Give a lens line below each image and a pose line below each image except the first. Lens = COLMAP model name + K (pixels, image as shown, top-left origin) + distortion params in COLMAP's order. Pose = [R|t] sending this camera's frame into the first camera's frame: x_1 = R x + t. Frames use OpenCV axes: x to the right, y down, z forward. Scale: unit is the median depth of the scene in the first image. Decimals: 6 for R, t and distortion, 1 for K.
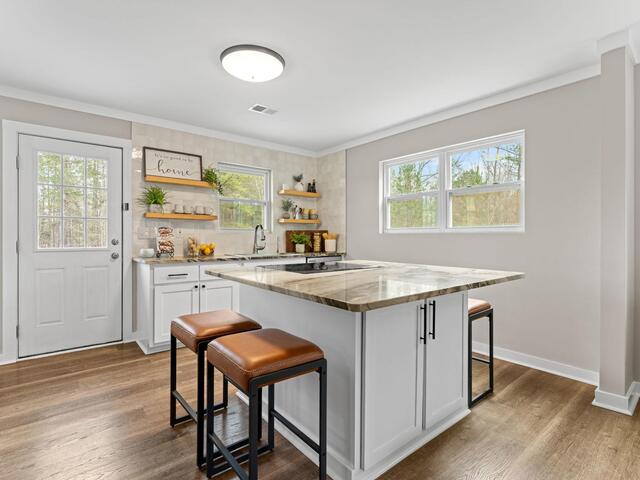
lens RADIAL K [[323.9, 0, 320.0], [0, 323.9, 240.0], [0, 0, 1]] dist [-0.007654, -0.000512]
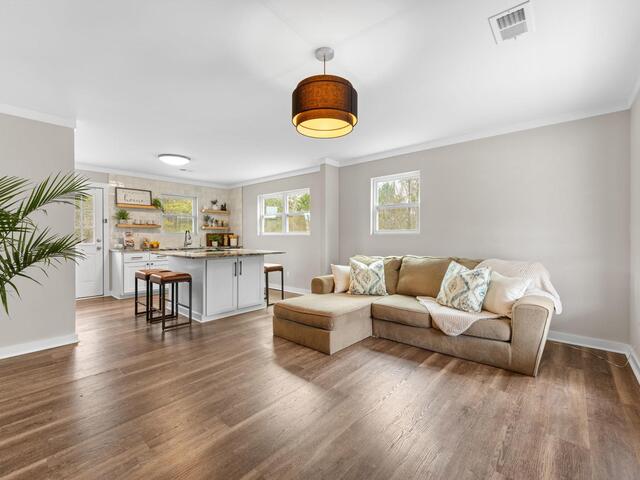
lens RADIAL K [[288.7, 0, 320.0], [0, 288.7, 240.0], [0, 0, 1]] dist [-0.000215, -0.000092]
pose [[0.986981, -0.003150, 0.160804, 0.297745], [0.002337, 0.999984, 0.005242, -0.001880], [-0.160818, -0.004798, 0.986972, -0.723242]]
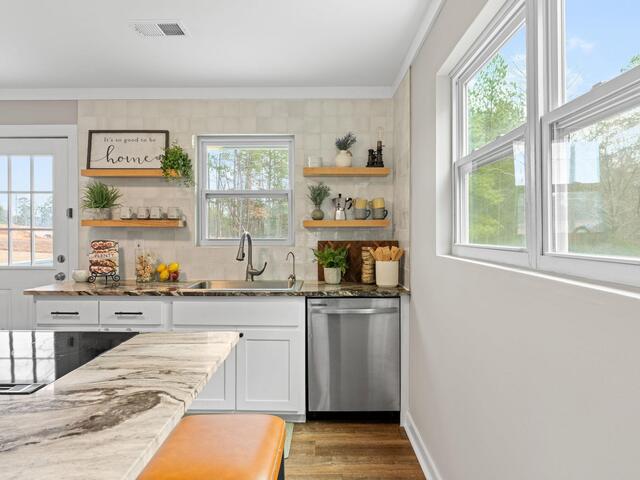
lens RADIAL K [[422.7, 0, 320.0], [0, 422.7, 240.0], [0, 0, 1]] dist [0.002290, 0.001607]
pose [[0.763034, 0.010705, -0.646270, 0.458293], [-0.004987, 0.999931, 0.010675, -0.048705], [0.646339, -0.004923, 0.763034, 0.567931]]
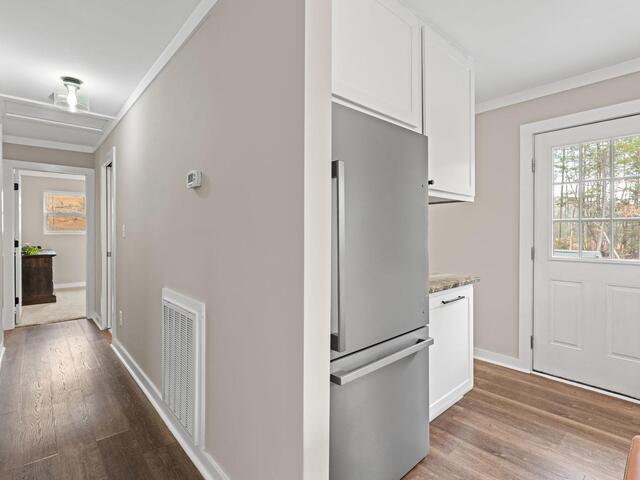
lens RADIAL K [[324.1, 0, 320.0], [0, 324.1, 240.0], [0, 0, 1]] dist [0.004121, 0.000905]
pose [[0.033111, 0.014036, -0.999353, 0.002332], [-0.003938, 0.999895, 0.013913, -0.024579], [0.999444, 0.003475, 0.033163, 0.262334]]
